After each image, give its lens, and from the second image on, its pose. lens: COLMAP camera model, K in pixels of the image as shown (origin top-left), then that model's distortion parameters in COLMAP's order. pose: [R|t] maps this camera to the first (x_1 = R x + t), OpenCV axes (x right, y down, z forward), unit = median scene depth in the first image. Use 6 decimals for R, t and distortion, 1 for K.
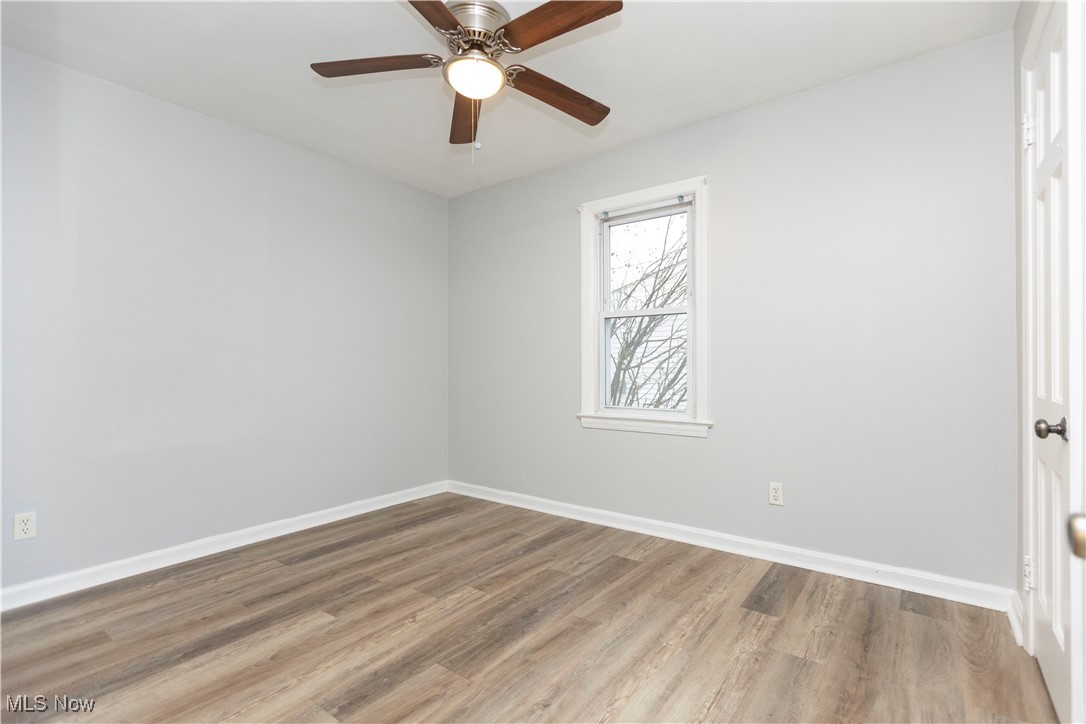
lens RADIAL K [[485.7, 0, 535.7], [0, 485.7, 369.6], [0, 0, 1]] dist [0.002842, -0.001329]
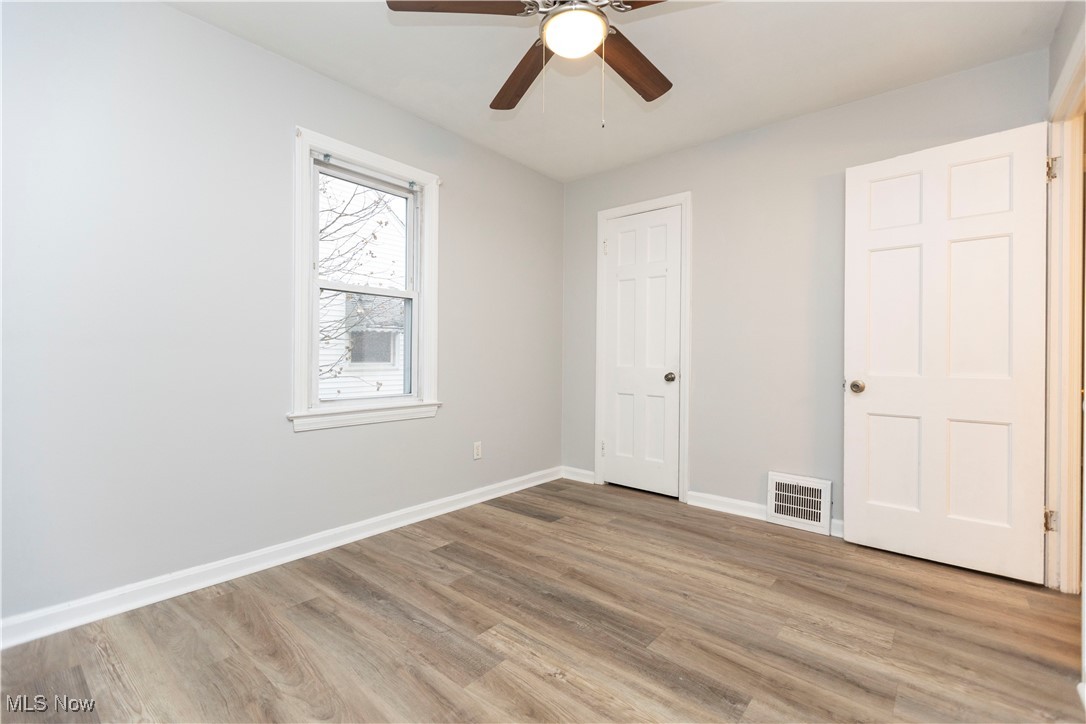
lens RADIAL K [[485.7, 0, 539.8], [0, 485.7, 363.2], [0, 0, 1]] dist [0.002842, -0.001329]
pose [[0.059571, -0.012257, 0.998149, -0.851992], [-0.003164, 0.999917, 0.012468, 0.006302], [-0.998219, -0.003901, 0.059527, 0.821014]]
